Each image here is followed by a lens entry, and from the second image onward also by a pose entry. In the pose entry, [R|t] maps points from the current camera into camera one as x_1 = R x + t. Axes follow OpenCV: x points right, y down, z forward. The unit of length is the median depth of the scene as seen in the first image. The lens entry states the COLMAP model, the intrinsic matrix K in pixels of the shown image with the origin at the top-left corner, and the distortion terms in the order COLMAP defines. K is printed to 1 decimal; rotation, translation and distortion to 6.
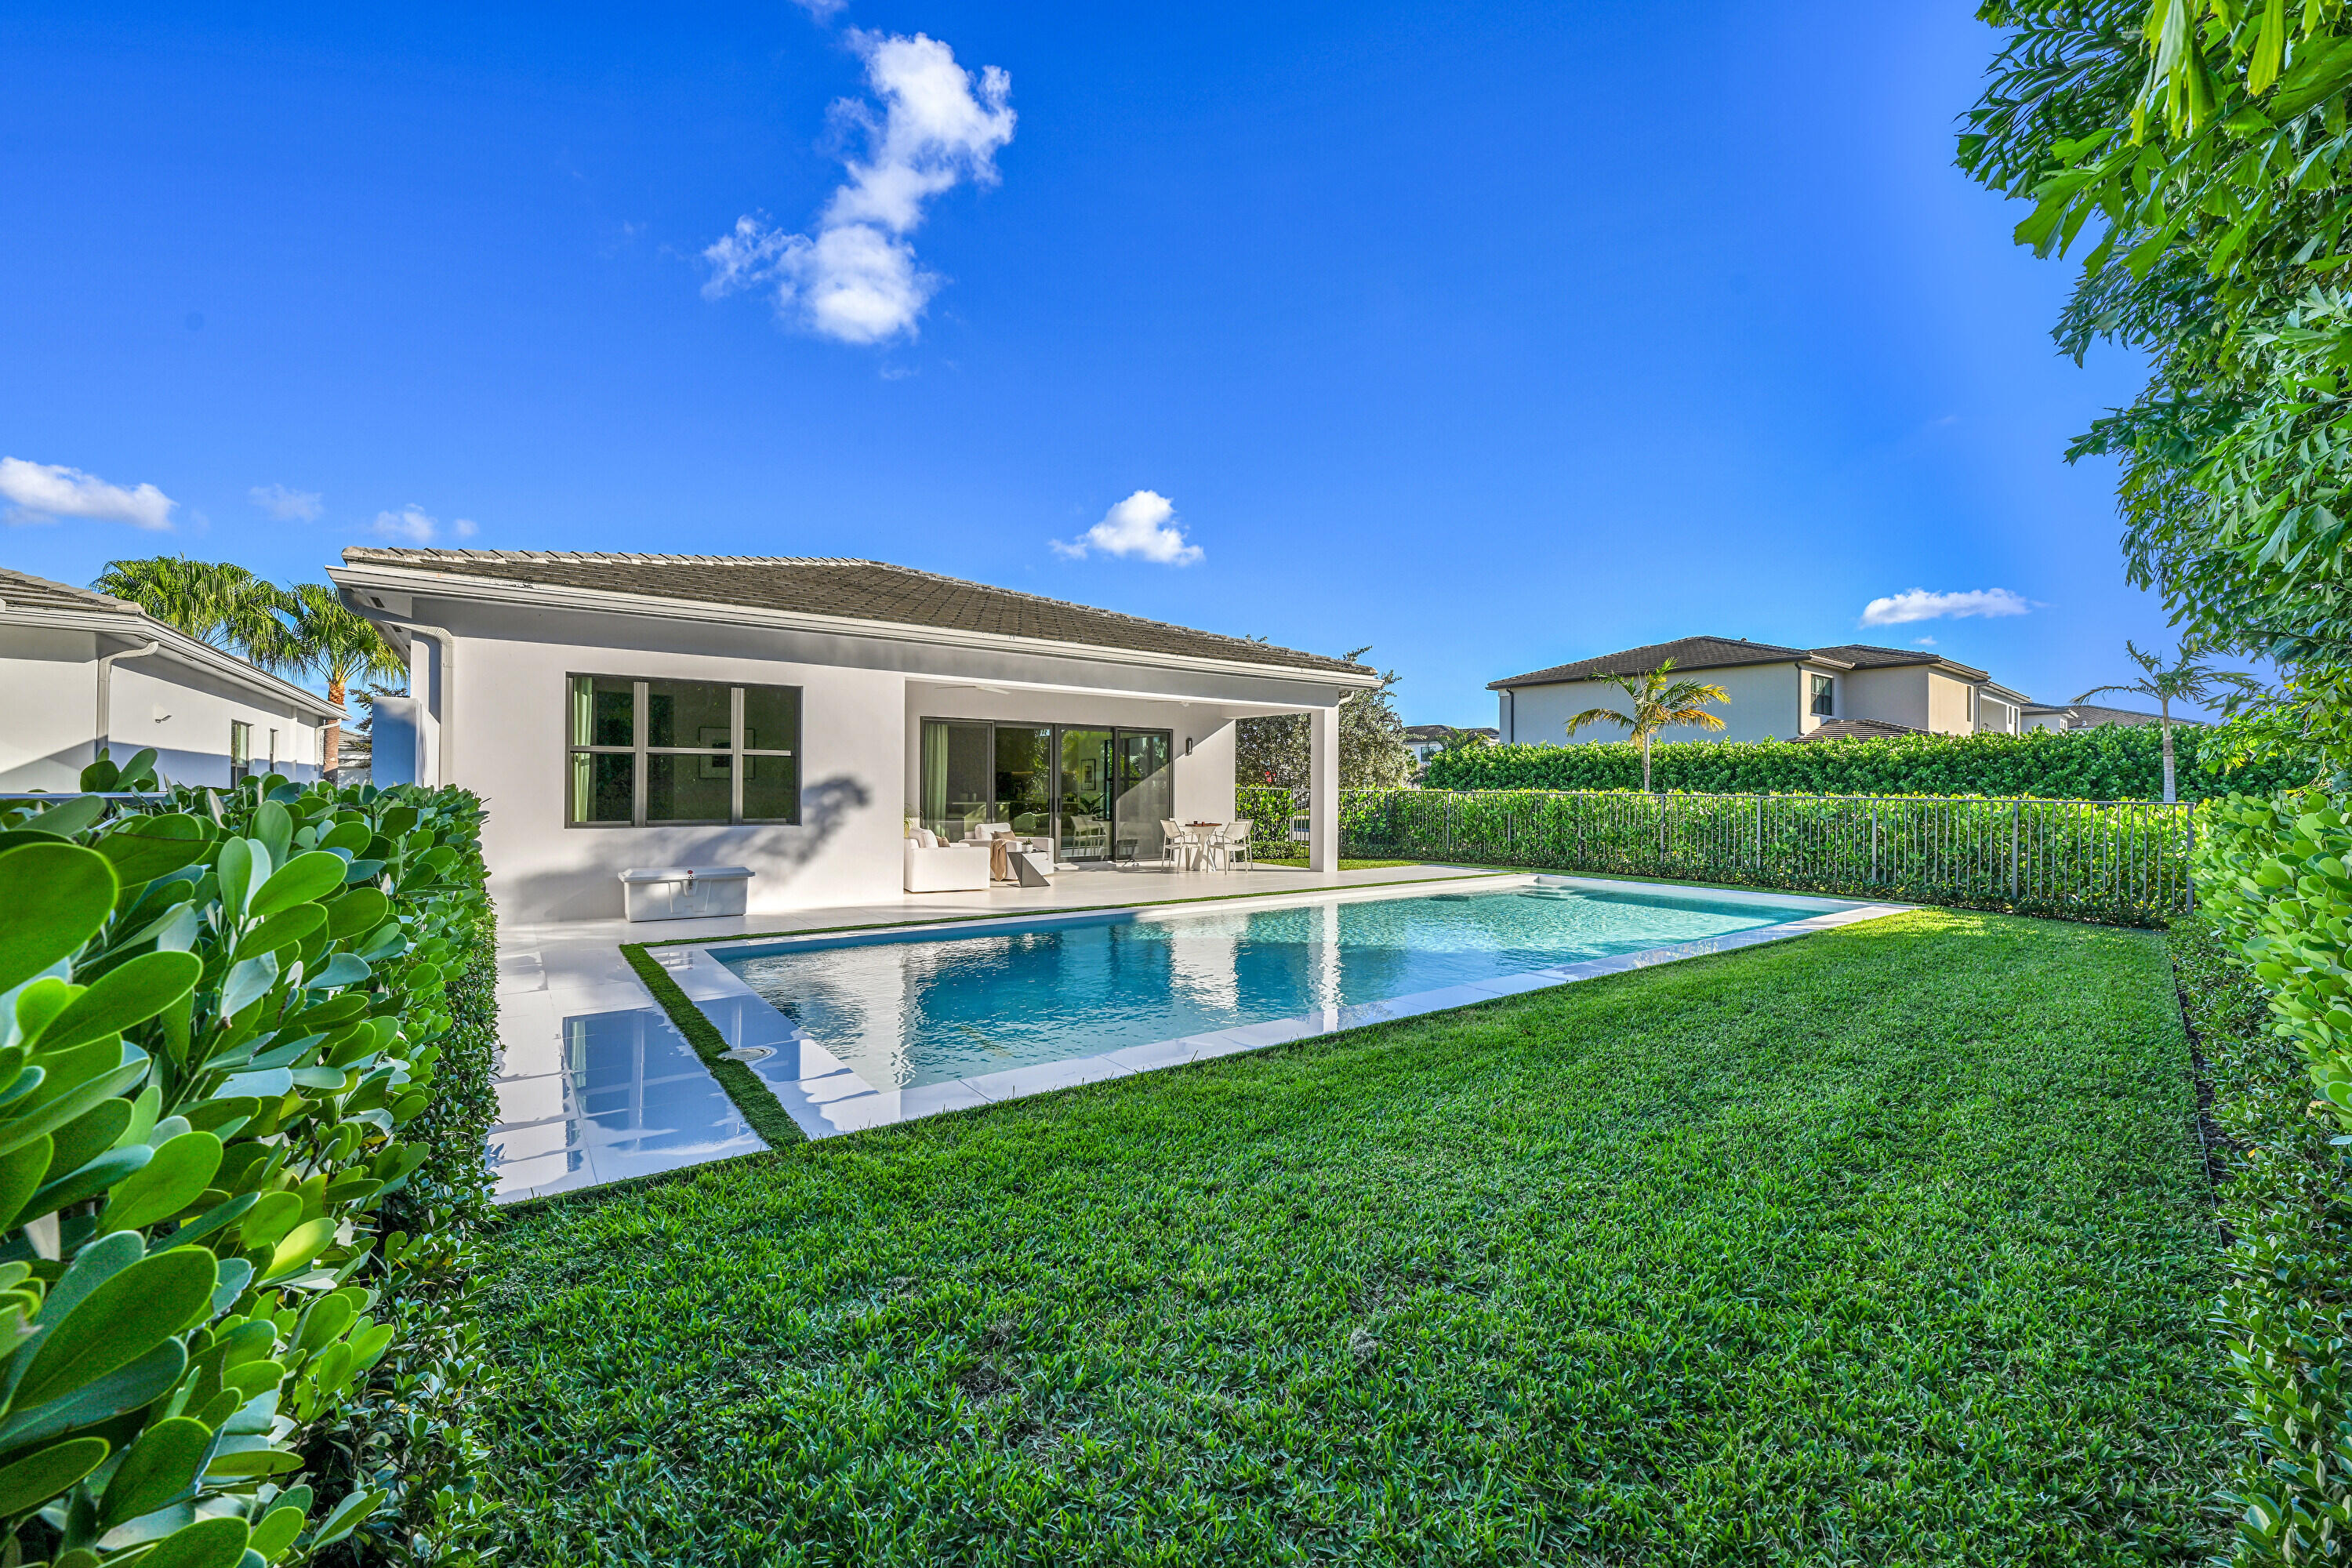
lens RADIAL K [[963.7, 0, 1164.3], [0, 963.7, 779.2], [0, 0, 1]] dist [-0.001075, 0.000077]
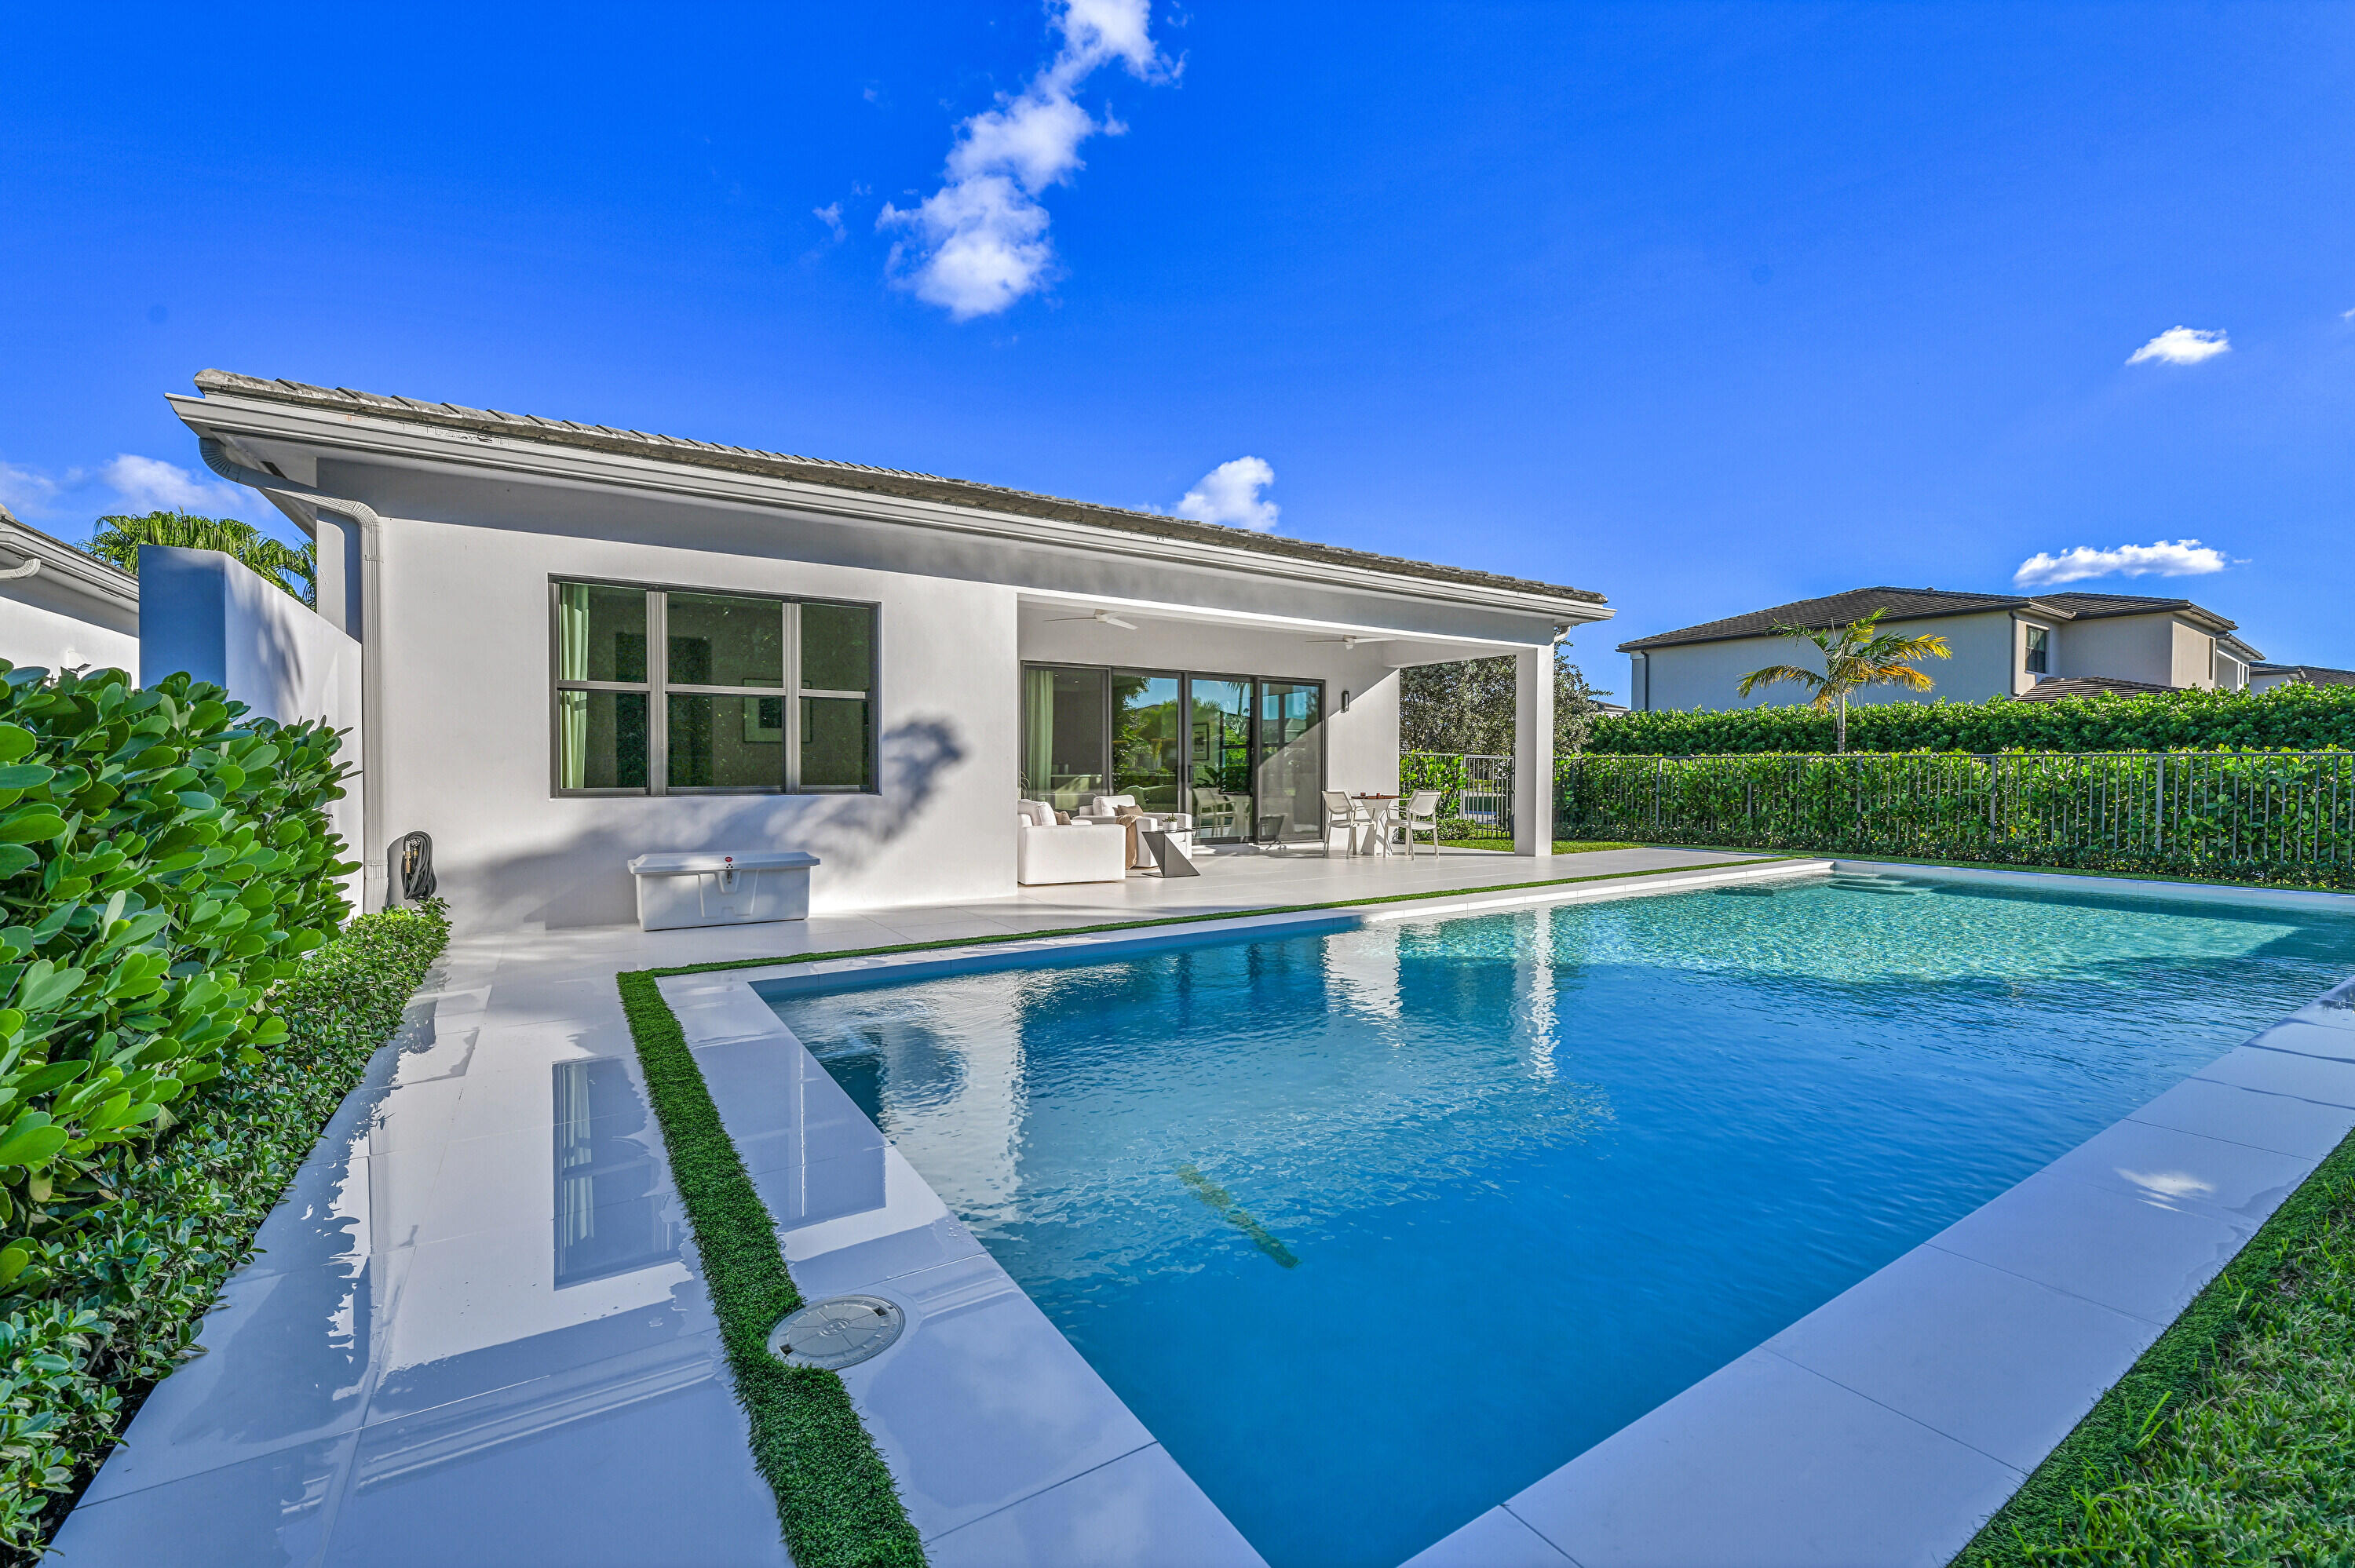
lens RADIAL K [[964.8, 0, 1186.0], [0, 964.8, 787.5], [0, 0, 1]] dist [-0.001075, 0.000077]
pose [[0.999687, -0.003217, -0.024808, -0.099419], [0.003847, 0.999671, 0.025359, 0.019483], [0.024719, -0.025446, 0.999371, 0.215982]]
